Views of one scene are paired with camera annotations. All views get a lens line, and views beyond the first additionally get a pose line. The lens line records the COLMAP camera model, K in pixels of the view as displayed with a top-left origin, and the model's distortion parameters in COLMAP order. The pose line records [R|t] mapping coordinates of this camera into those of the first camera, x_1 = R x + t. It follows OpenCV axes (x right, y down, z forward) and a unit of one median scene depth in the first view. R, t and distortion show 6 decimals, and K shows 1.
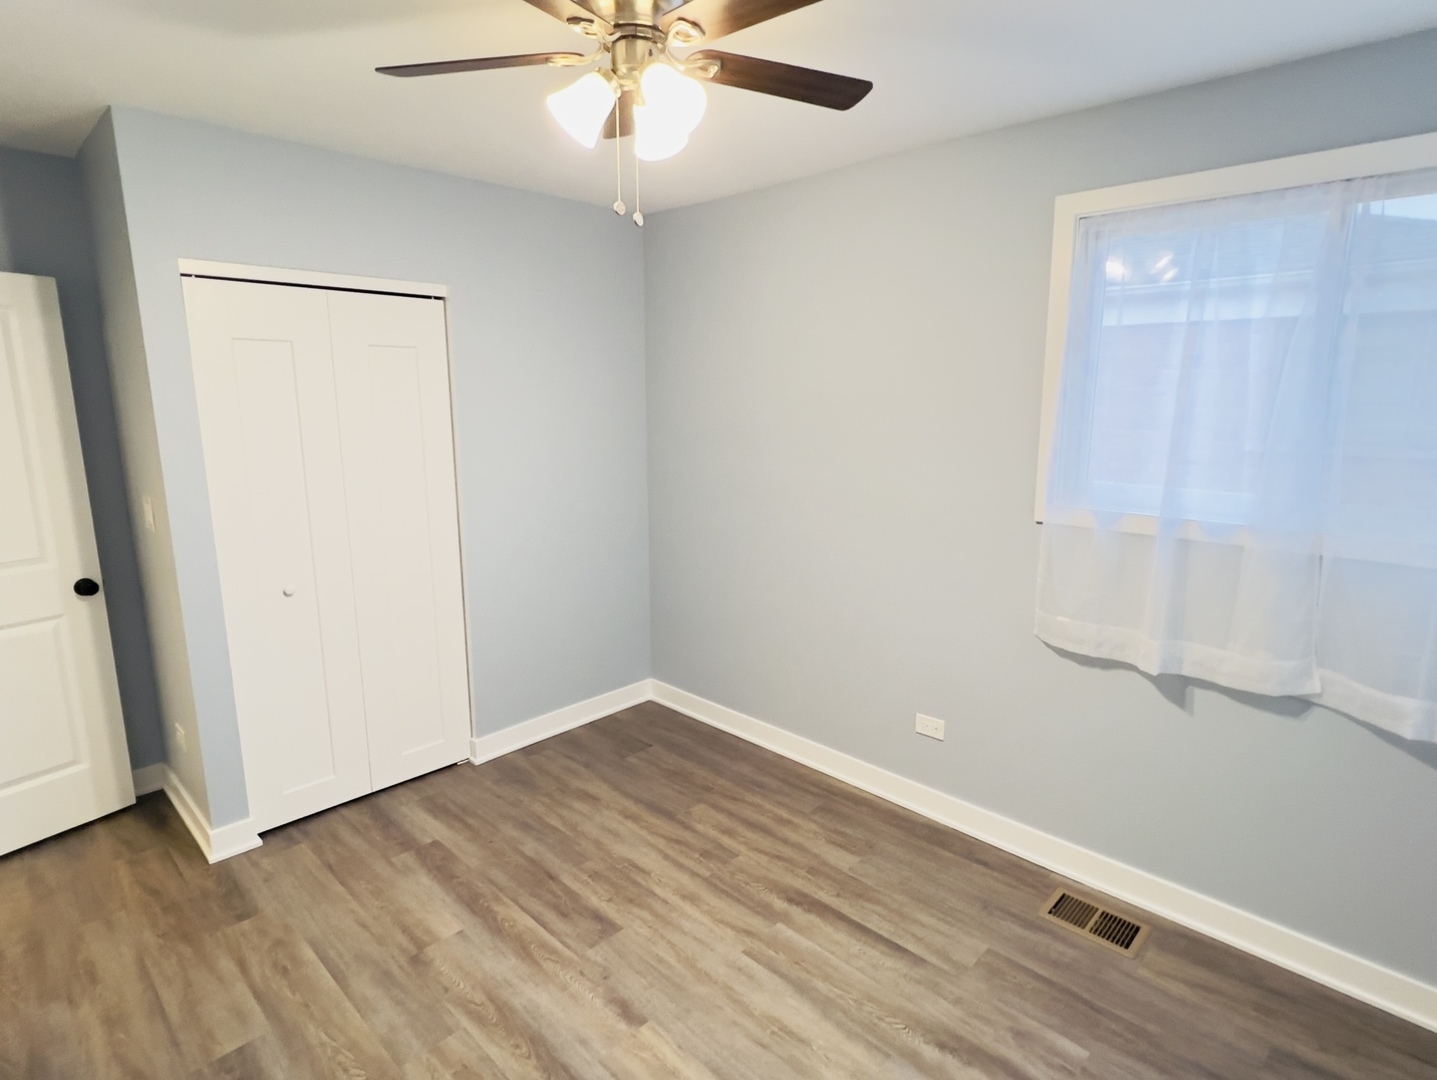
lens RADIAL K [[768.1, 0, 724.1], [0, 768.1, 541.3], [0, 0, 1]] dist [-0.000886, -0.000027]
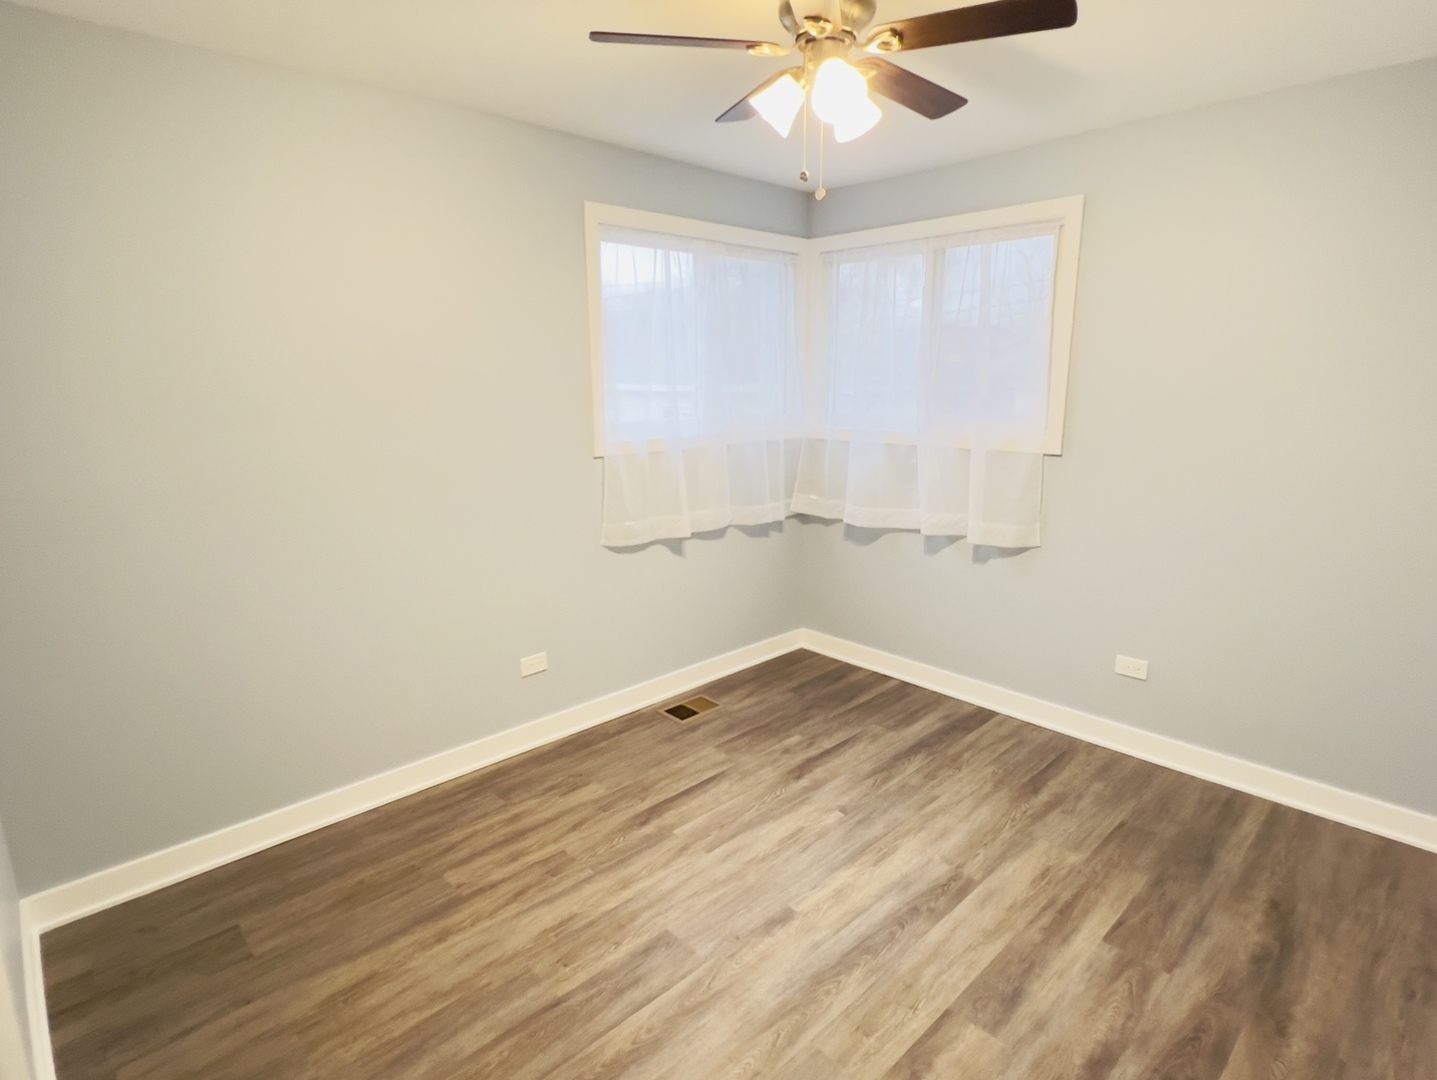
lens RADIAL K [[768.1, 0, 718.3], [0, 768.1, 531.4], [0, 0, 1]] dist [-0.000886, -0.000027]
pose [[0.045896, -0.207605, 0.977135, -0.887681], [0.199501, 0.960366, 0.194671, -0.118389], [-0.978822, 0.186005, 0.085495, 0.733649]]
